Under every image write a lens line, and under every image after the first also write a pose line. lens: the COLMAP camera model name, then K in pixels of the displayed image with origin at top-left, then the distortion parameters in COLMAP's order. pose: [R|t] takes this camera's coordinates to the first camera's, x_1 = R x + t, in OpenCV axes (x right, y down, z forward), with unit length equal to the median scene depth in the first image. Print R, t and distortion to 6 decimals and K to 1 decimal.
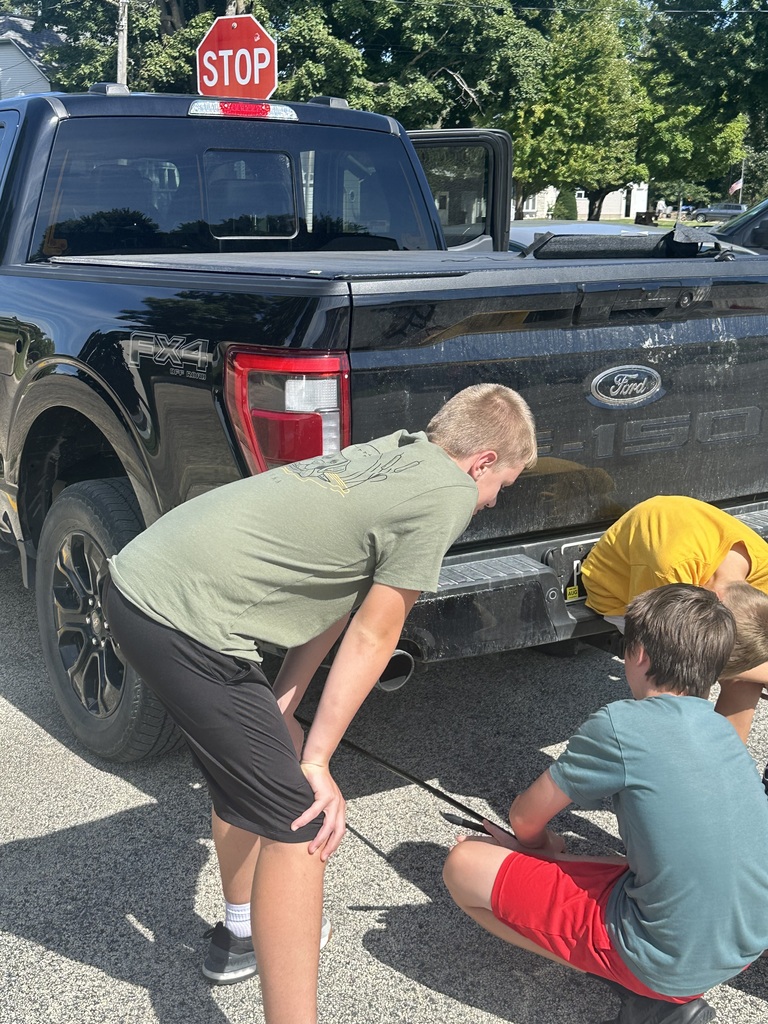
lens RADIAL K [[1330.7, 0, 384.0], [0, 1330.7, 512.0], [0, 0, 1]] dist [0.090854, -0.119686]
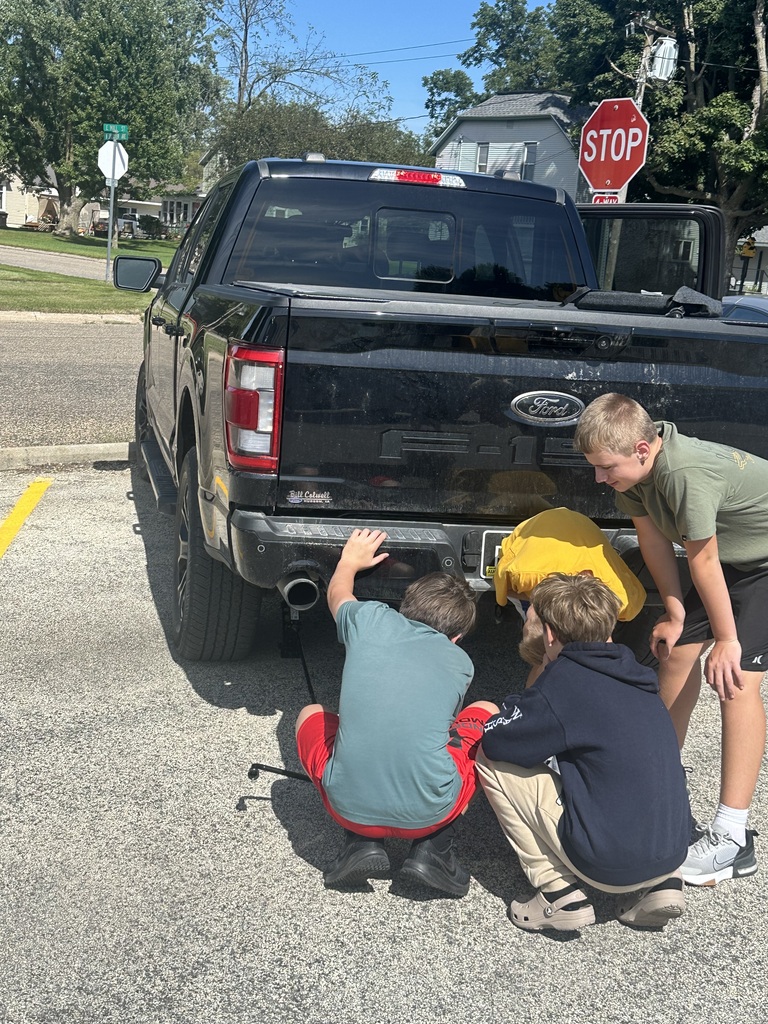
lens RADIAL K [[1330.7, 0, 384.0], [0, 1330.7, 512.0], [0, 0, 1]] dist [0.090854, -0.119686]
pose [[0.922365, 0.136288, -0.361480, 0.157034], [-0.154516, 0.987748, -0.021859, 0.015721], [0.354072, 0.076016, 0.932124, -0.058935]]
